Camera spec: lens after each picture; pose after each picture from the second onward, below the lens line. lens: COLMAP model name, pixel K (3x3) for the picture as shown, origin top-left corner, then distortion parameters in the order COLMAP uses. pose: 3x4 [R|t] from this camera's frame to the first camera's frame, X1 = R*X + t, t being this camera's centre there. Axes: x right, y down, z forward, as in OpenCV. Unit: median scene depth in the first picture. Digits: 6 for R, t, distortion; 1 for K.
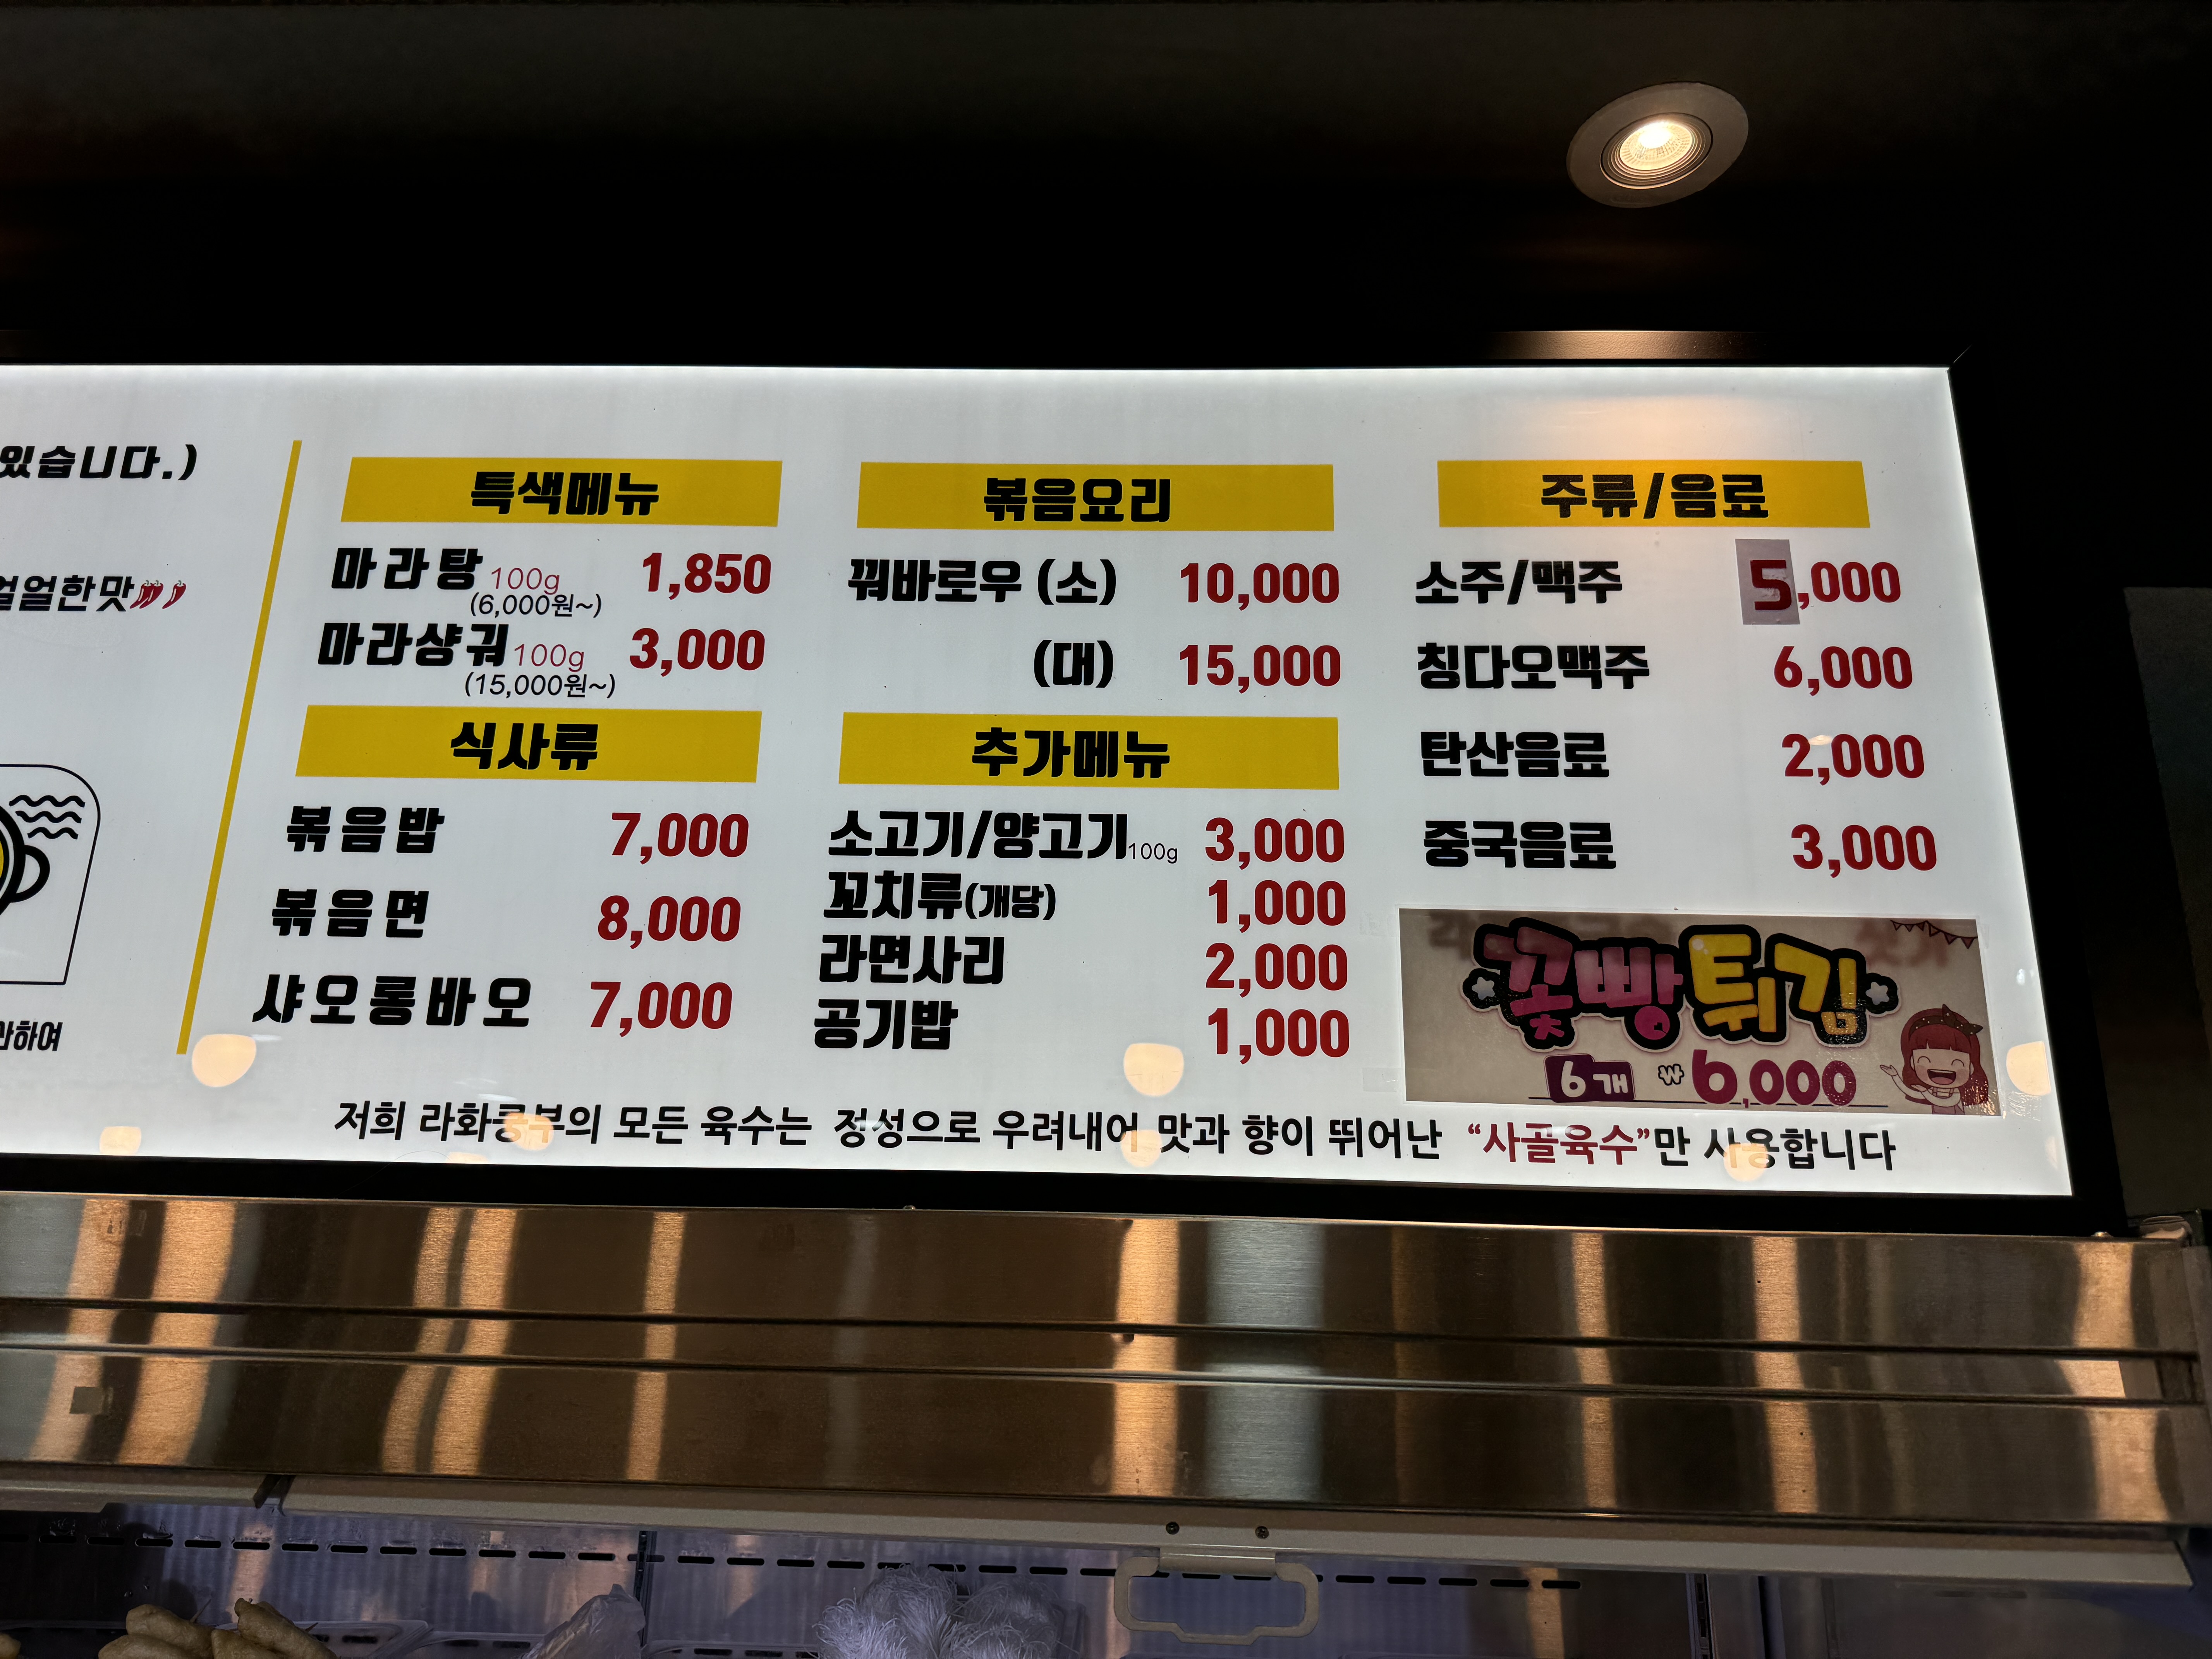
lens RADIAL K [[1534.3, 0, 1249.7], [0, 1534.3, 830.5], [0, 0, 1]] dist [-0.005852, 0.001385]
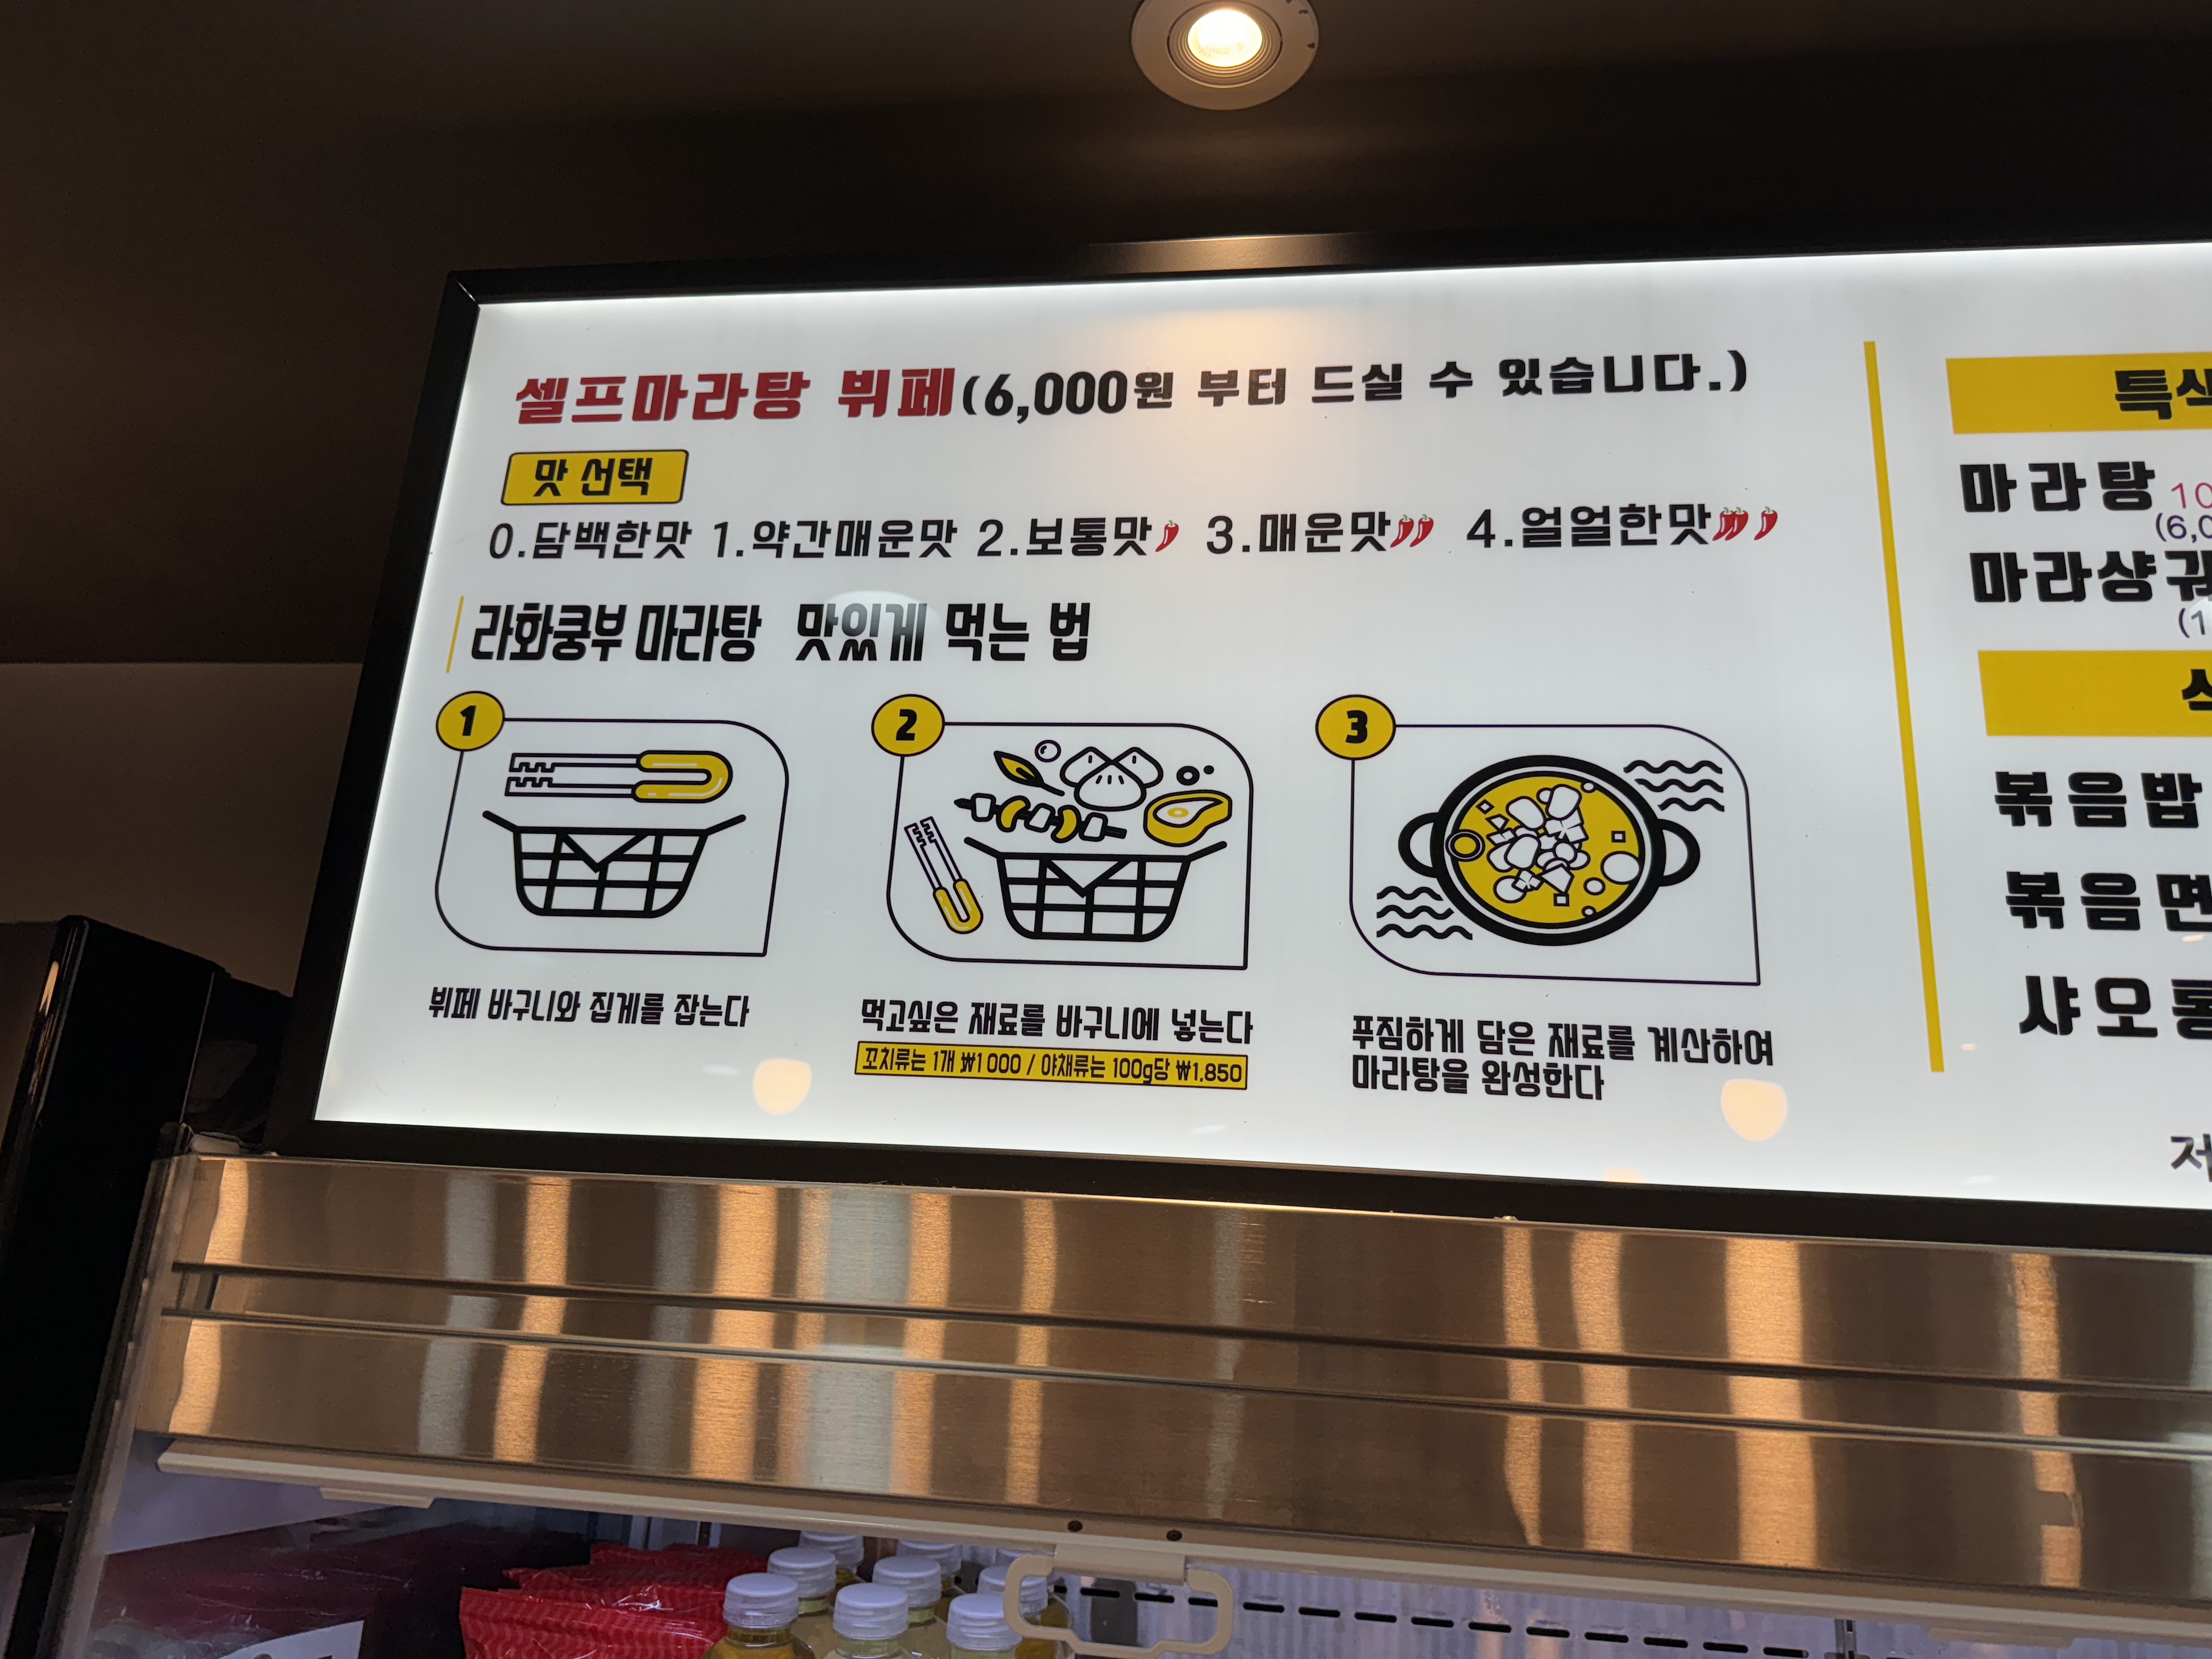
lens RADIAL K [[1534.3, 0, 1249.7], [0, 1534.3, 830.5], [0, 0, 1]] dist [-0.005852, 0.001385]
pose [[0.994250, 0.001049, -0.107077, -0.906639], [-0.001734, 0.999979, -0.006307, 0.020999], [0.107068, 0.006456, 0.994231, 0.132876]]
